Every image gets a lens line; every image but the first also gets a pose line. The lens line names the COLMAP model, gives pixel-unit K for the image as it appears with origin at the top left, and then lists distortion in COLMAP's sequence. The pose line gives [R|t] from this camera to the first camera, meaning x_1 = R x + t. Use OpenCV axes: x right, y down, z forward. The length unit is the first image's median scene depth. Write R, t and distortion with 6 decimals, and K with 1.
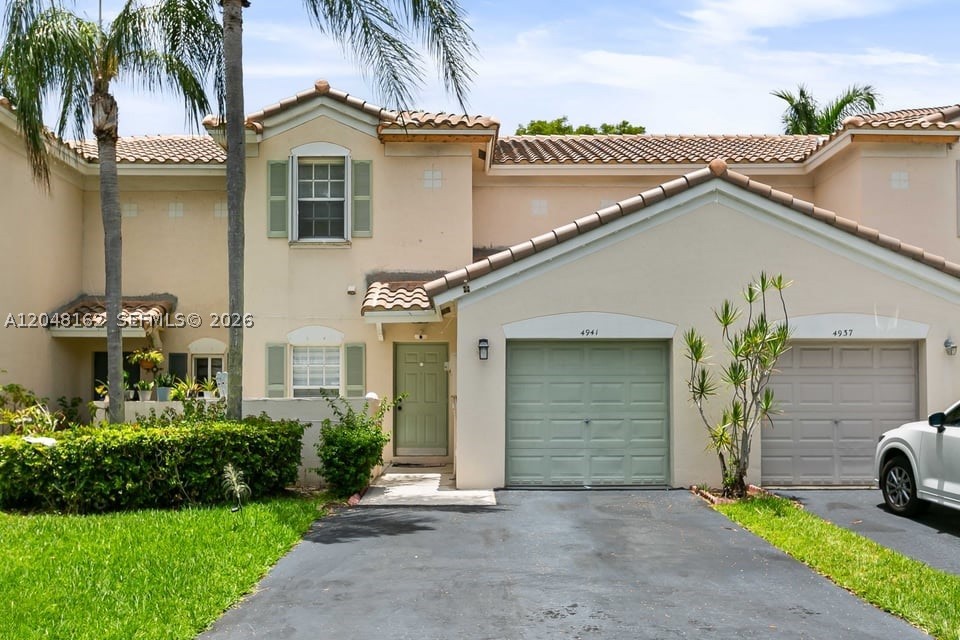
lens RADIAL K [[855.7, 0, 480.0], [0, 855.7, 320.0], [0, 0, 1]] dist [0.008341, 0.003751]
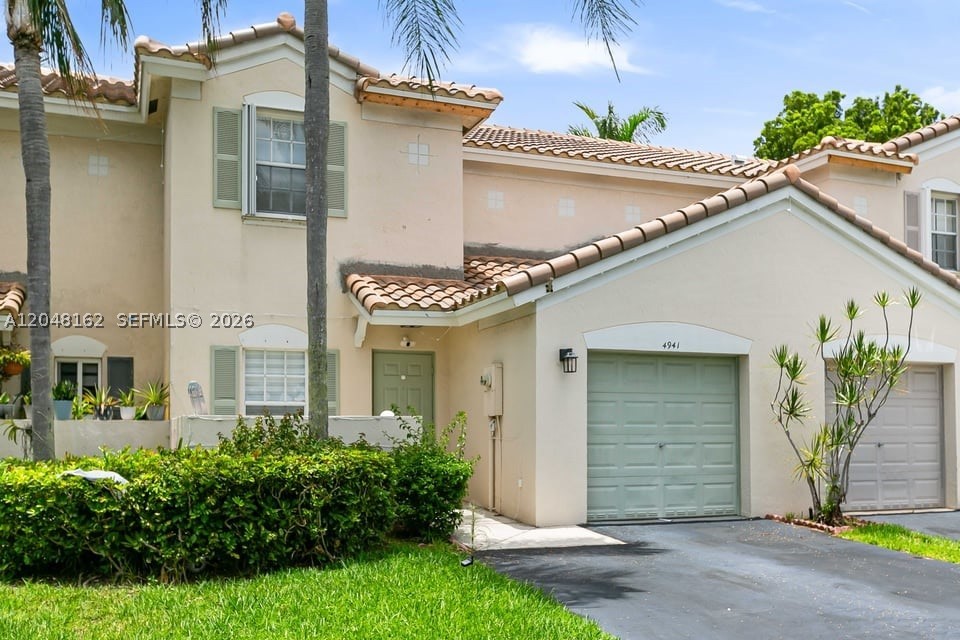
lens RADIAL K [[940.4, 0, 480.0], [0, 940.4, 341.2], [0, 0, 1]] dist [-0.000828, 0.007840]
pose [[0.933877, 0.036991, 0.355675, -0.398616], [-0.038758, 0.999246, -0.002158, 0.019935], [-0.355487, -0.011770, 0.934607, 0.159836]]
